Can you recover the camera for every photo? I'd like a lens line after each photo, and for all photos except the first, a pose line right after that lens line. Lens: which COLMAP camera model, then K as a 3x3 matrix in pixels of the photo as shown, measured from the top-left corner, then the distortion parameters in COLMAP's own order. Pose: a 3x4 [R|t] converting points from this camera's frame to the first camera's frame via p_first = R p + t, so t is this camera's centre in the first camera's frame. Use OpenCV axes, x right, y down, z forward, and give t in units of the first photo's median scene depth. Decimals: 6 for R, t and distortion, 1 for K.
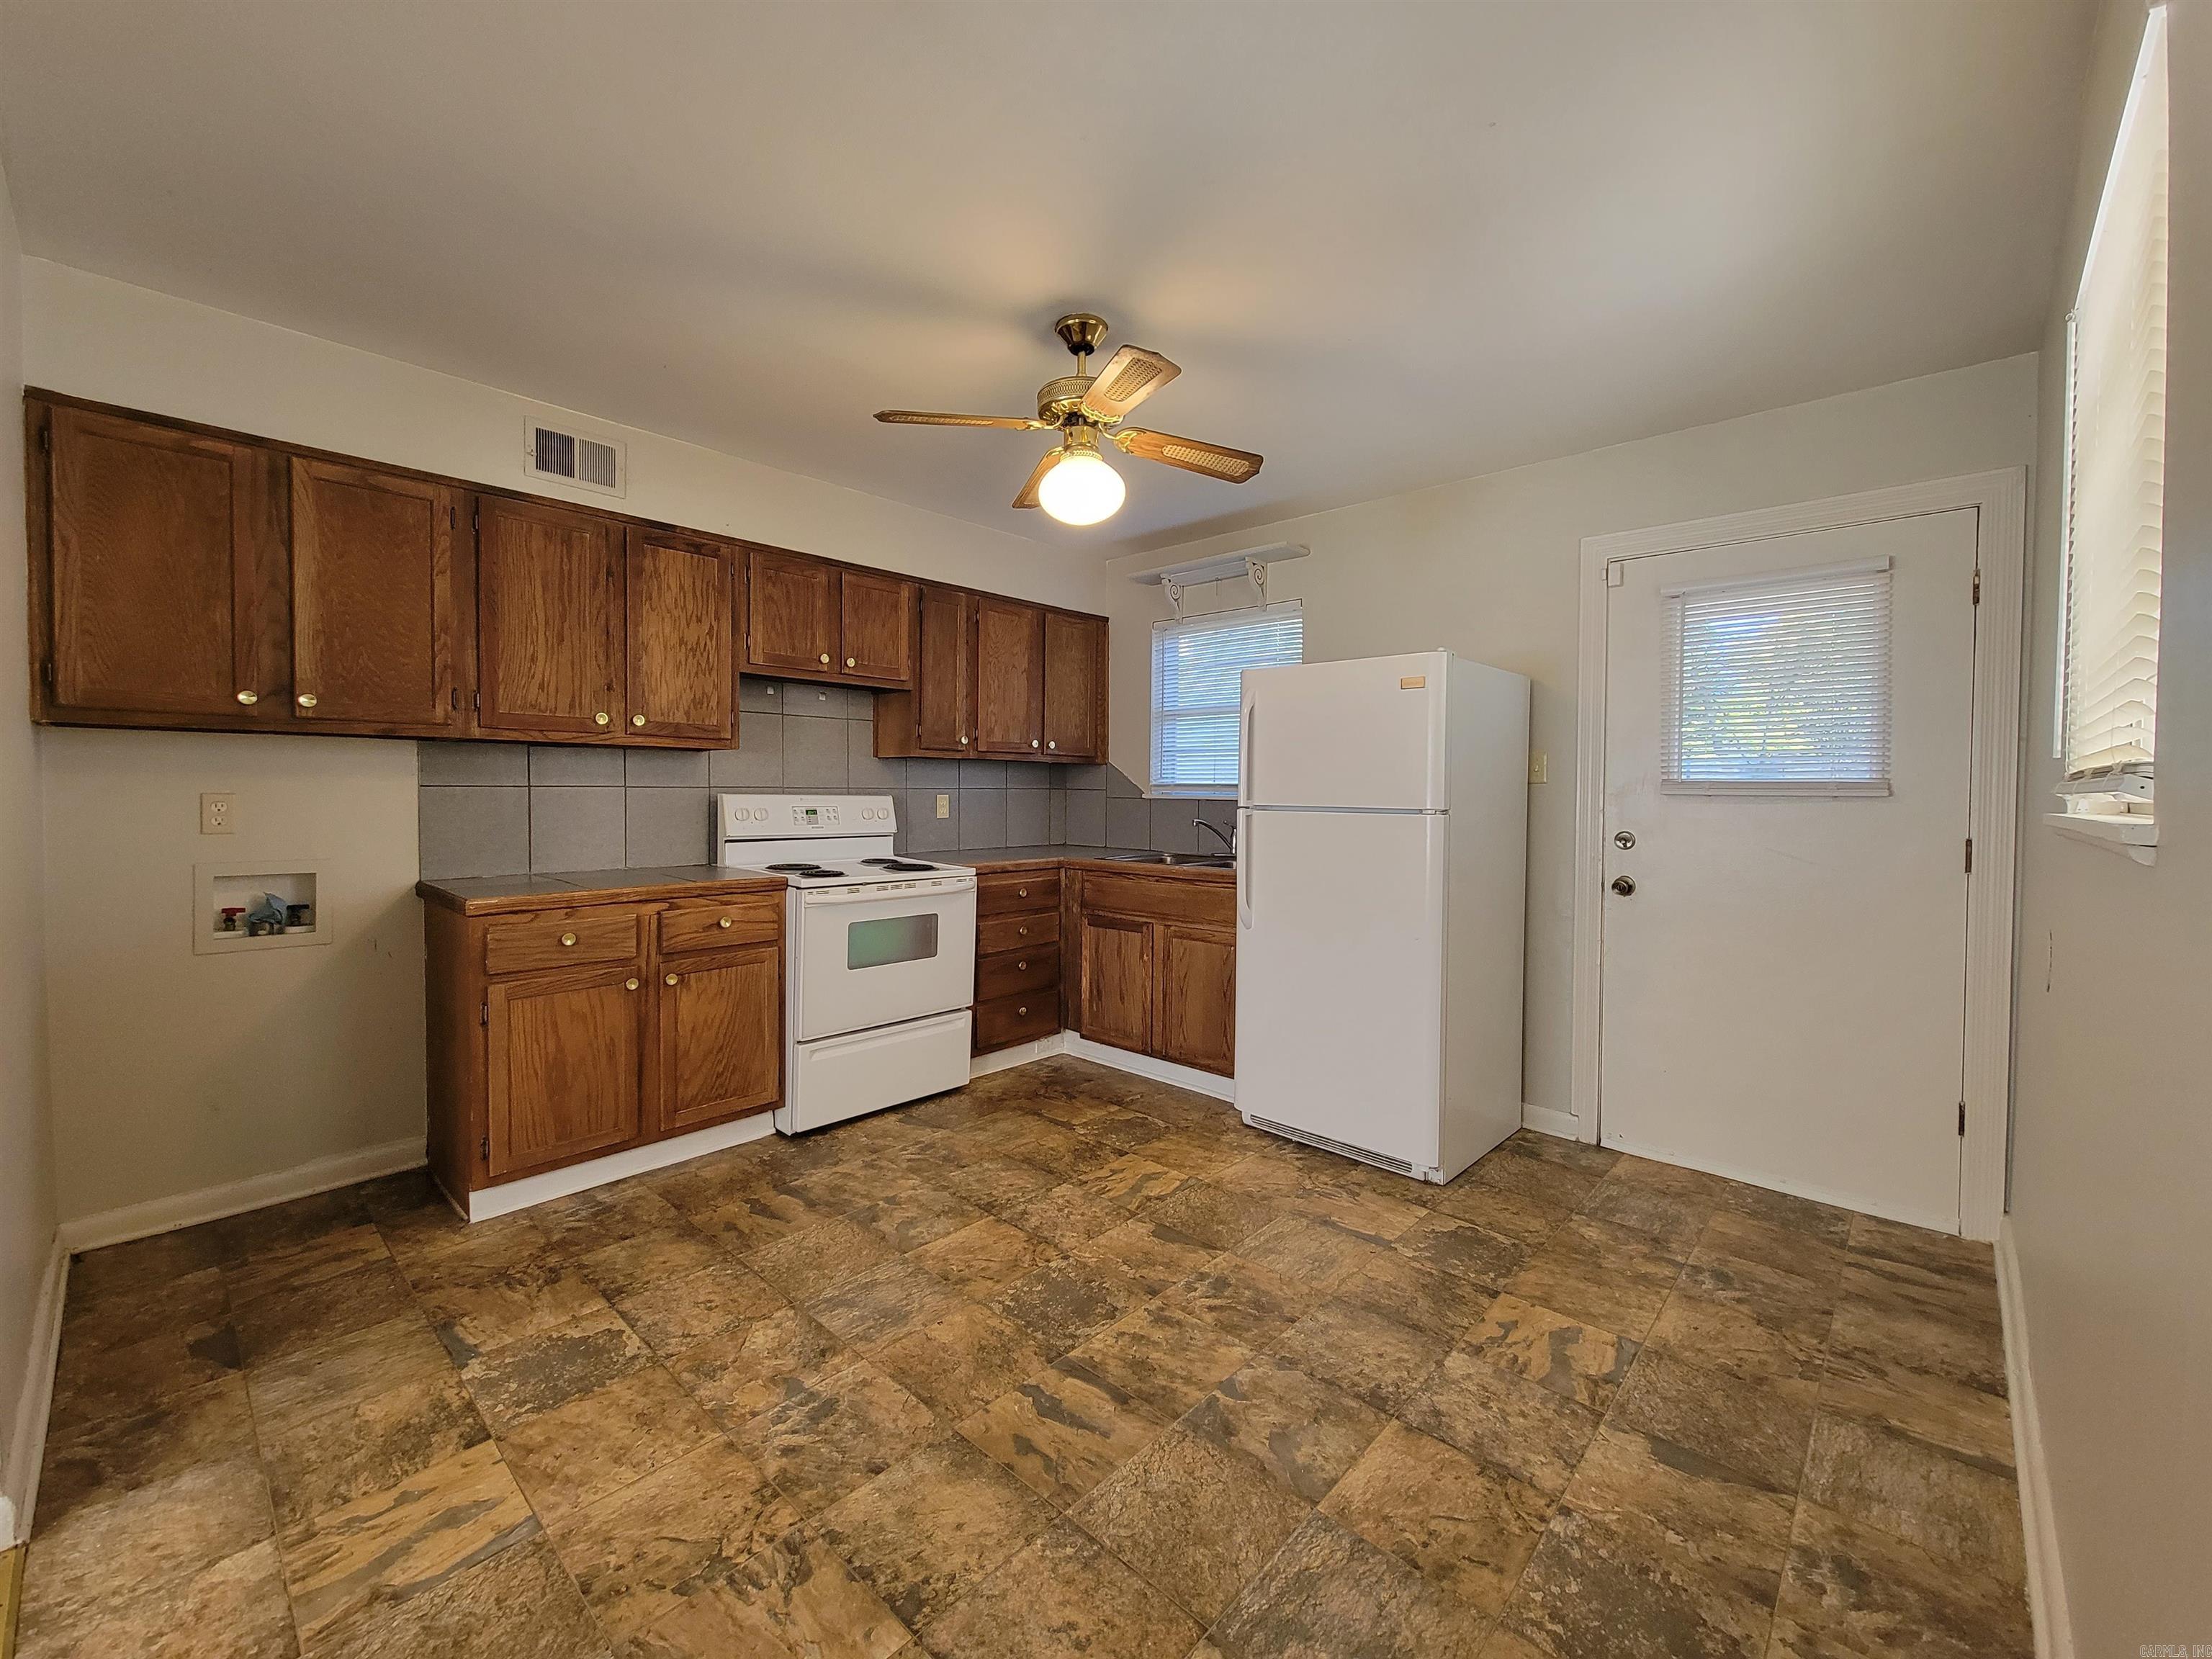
lens RADIAL K [[902.4, 0, 1105.2], [0, 902.4, 813.8], [0, 0, 1]] dist [0.002977, -0.000658]
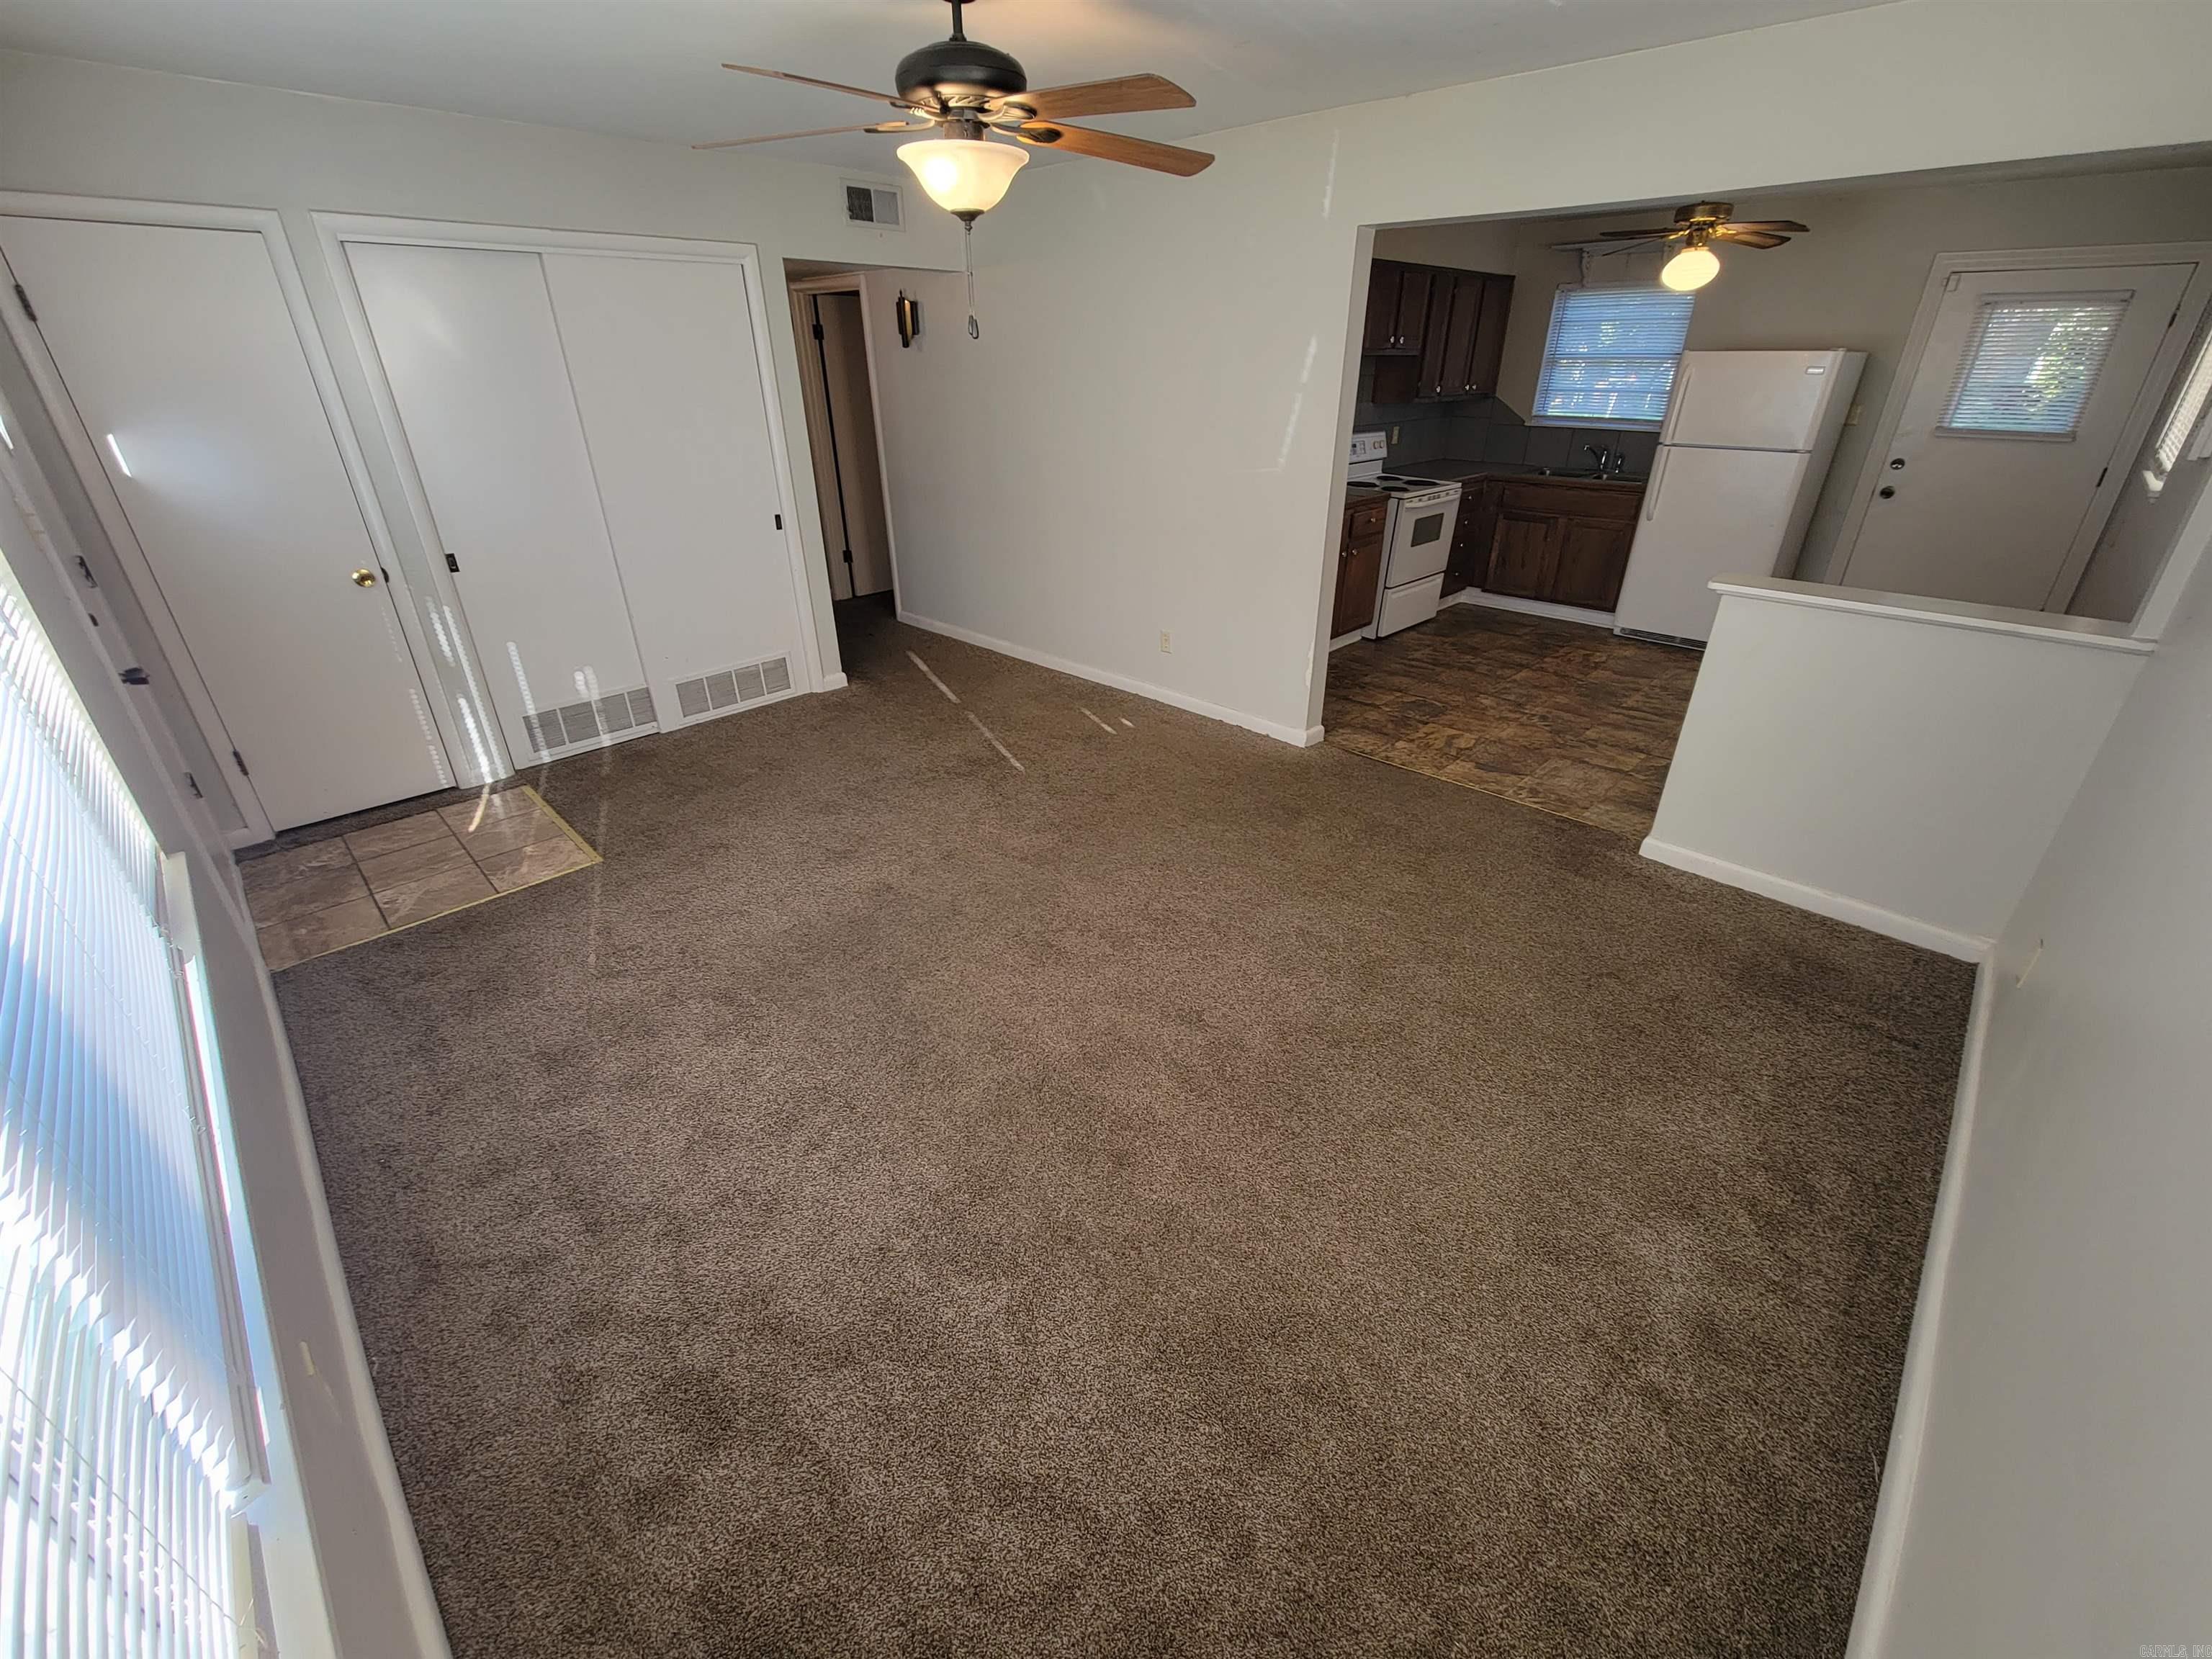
lens RADIAL K [[902.4, 0, 1102.5], [0, 902.4, 816.1], [0, 0, 1]] dist [0.002977, -0.000658]
pose [[0.999534, 0.000435, -0.030522, -0.874543], [0.012737, 0.902764, 0.429948, -0.124059], [0.027741, -0.430136, 0.902338, -0.870119]]
